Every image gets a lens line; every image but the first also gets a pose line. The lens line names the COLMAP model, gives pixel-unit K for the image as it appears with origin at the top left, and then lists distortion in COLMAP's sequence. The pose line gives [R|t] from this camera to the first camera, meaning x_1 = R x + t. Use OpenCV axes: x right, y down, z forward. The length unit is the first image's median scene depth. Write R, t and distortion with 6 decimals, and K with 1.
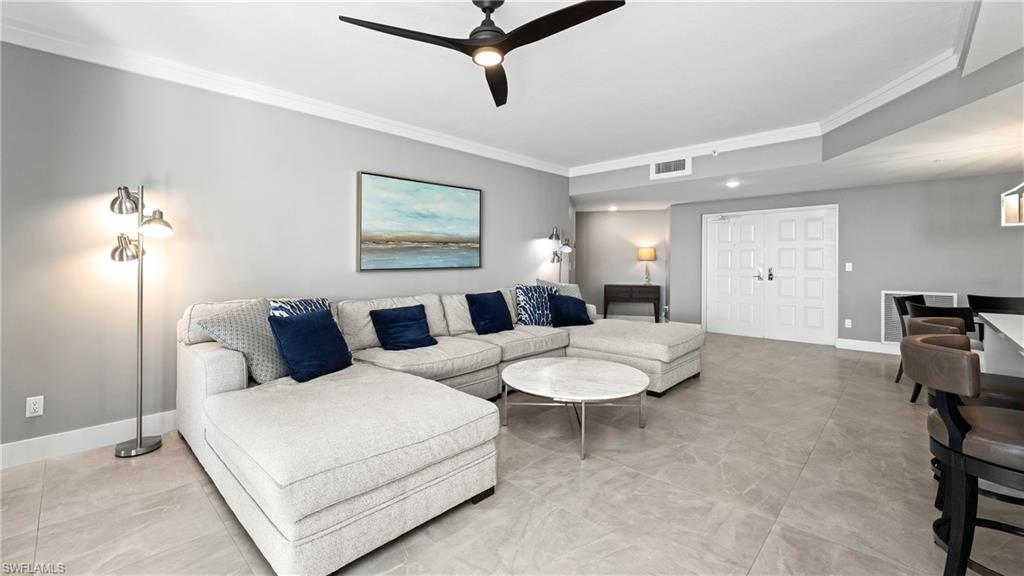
lens RADIAL K [[419.0, 0, 505.6], [0, 419.0, 260.6], [0, 0, 1]] dist [-0.005992, 0.000893]
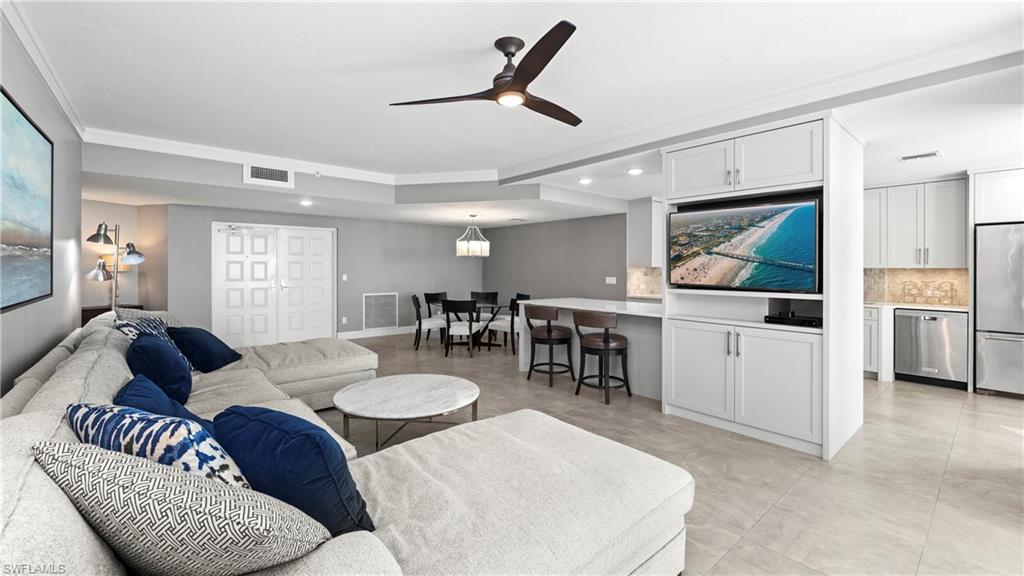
lens RADIAL K [[419.0, 0, 507.9], [0, 419.0, 269.0], [0, 0, 1]] dist [-0.005992, 0.000893]
pose [[0.101518, 0.001443, 0.994833, -0.631998], [-0.004941, 0.999987, -0.000946, -0.020028], [-0.994821, -0.004819, 0.101524, 0.496574]]
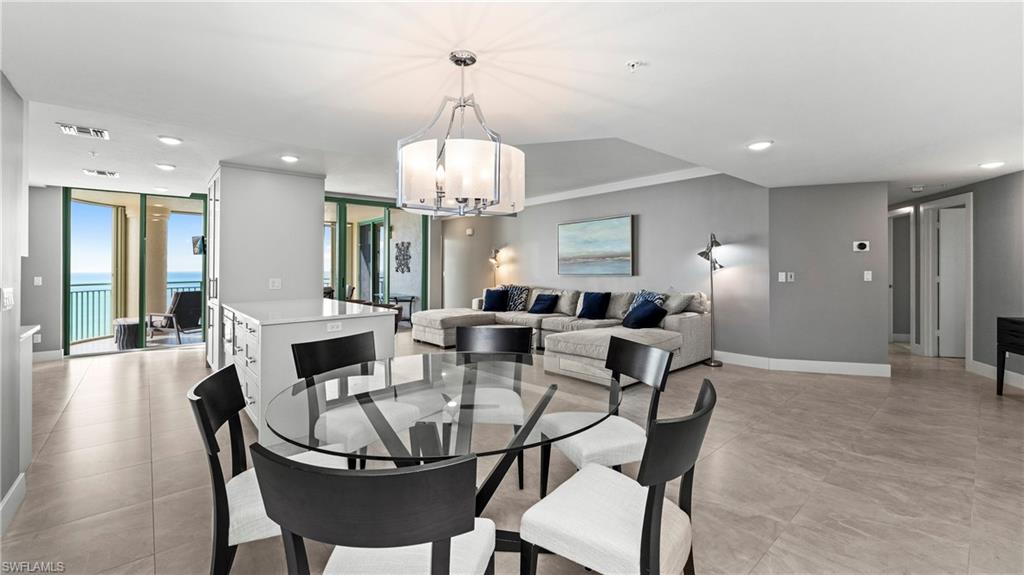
lens RADIAL K [[419.0, 0, 504.2], [0, 419.0, 262.2], [0, 0, 1]] dist [-0.005992, 0.000893]
pose [[-0.100488, -0.013162, -0.994851, 1.557829], [0.005484, 0.999890, -0.013783, -0.010322], [0.994923, -0.006841, -0.100405, 0.918452]]
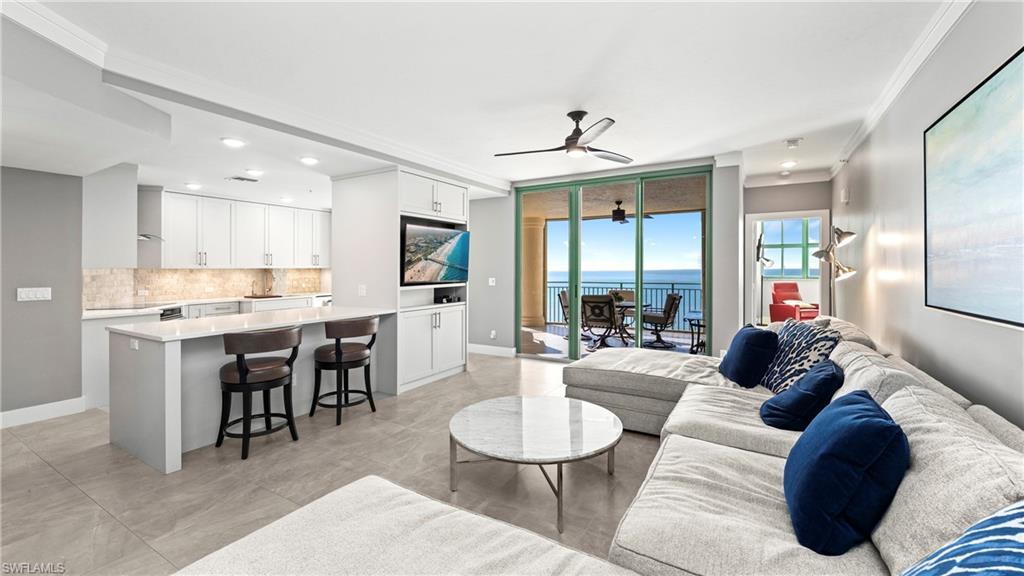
lens RADIAL K [[419.0, 0, 507.9], [0, 419.0, 271.1], [0, 0, 1]] dist [-0.005992, 0.000893]
pose [[-0.974552, 0.006213, -0.224074, 0.304706], [0.004623, 0.999960, 0.007619, -0.029052], [0.224112, 0.006389, -0.974542, 1.373481]]
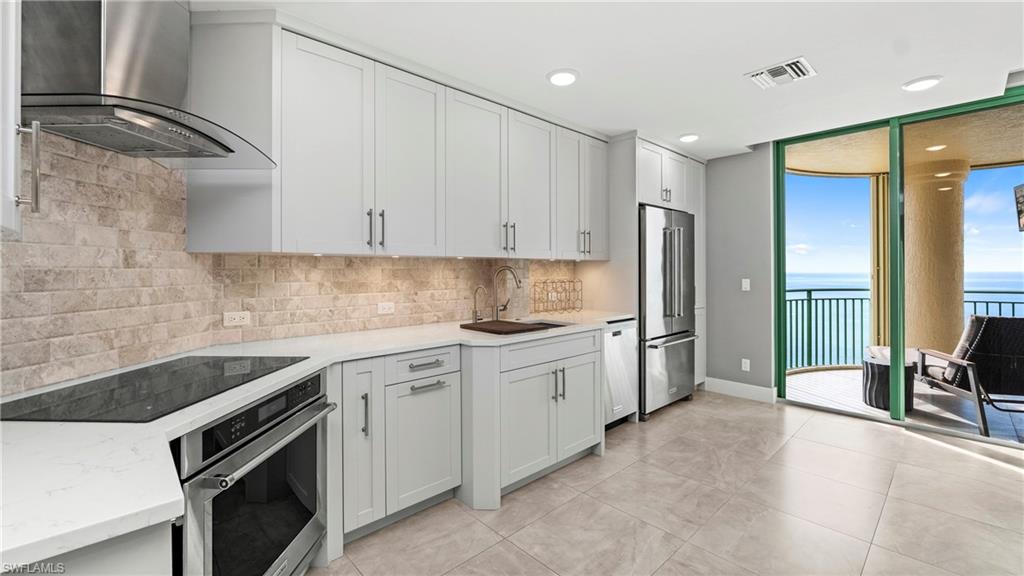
lens RADIAL K [[419.0, 0, 515.1], [0, 419.0, 271.0], [0, 0, 1]] dist [-0.005992, 0.000893]
pose [[-0.998464, 0.004184, 0.055247, 0.807921], [0.004199, 0.999991, 0.000150, -0.009901], [-0.055245, 0.000381, -0.998473, 0.239150]]
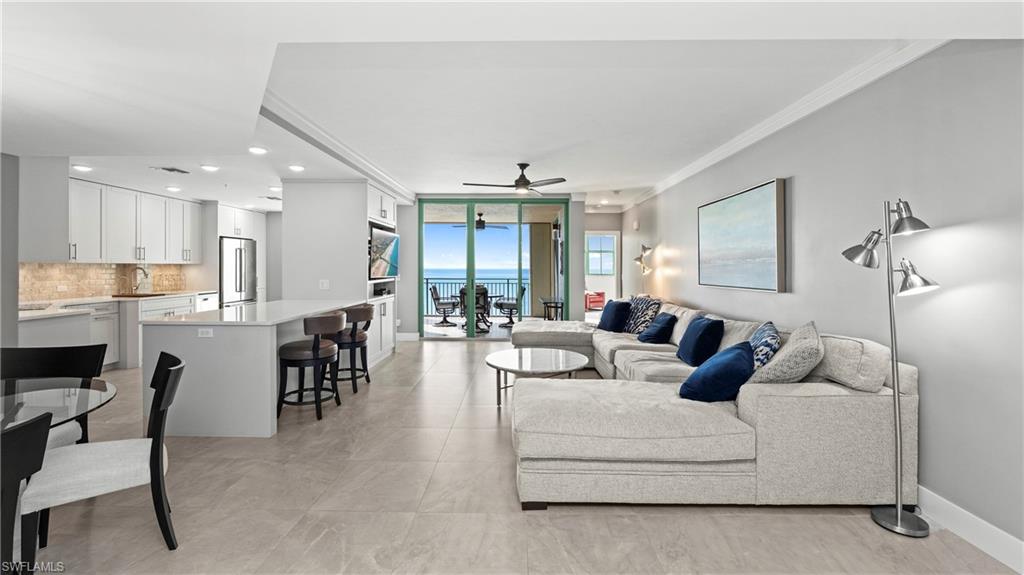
lens RADIAL K [[419.0, 0, 507.6], [0, 419.0, 263.0], [0, 0, 1]] dist [-0.005992, 0.000893]
pose [[-0.735610, -0.008901, -0.677346, 0.902390], [-0.004822, 0.999957, -0.007903, -0.028567], [0.677388, -0.002548, -0.735622, 1.493814]]
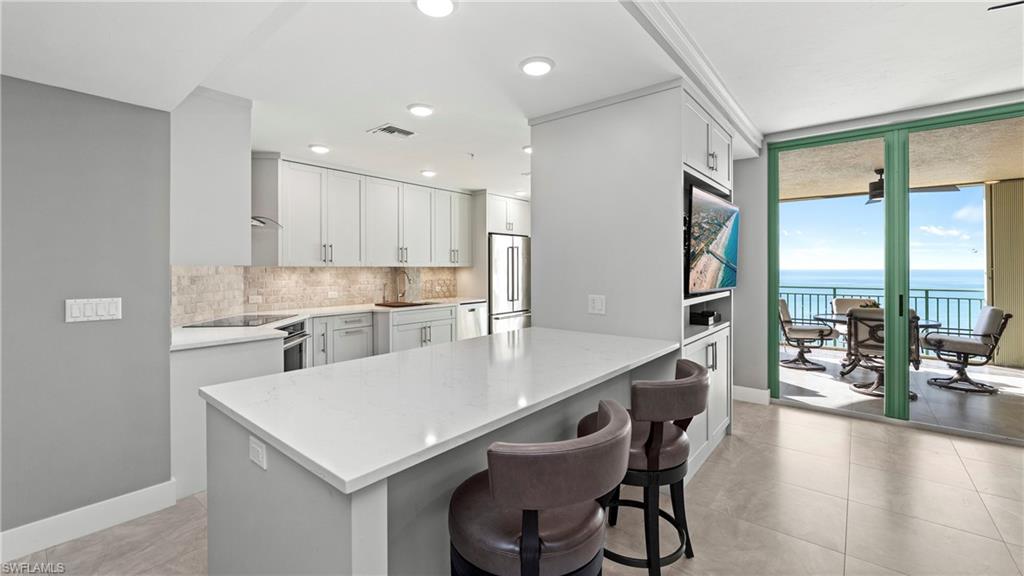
lens RADIAL K [[419.0, 0, 513.7], [0, 419.0, 274.8], [0, 0, 1]] dist [-0.005992, 0.000893]
pose [[-0.997065, 0.002692, -0.076508, 0.624626], [0.001378, 0.999851, 0.017227, -0.028838], [0.076542, 0.017071, -0.996920, 0.815823]]
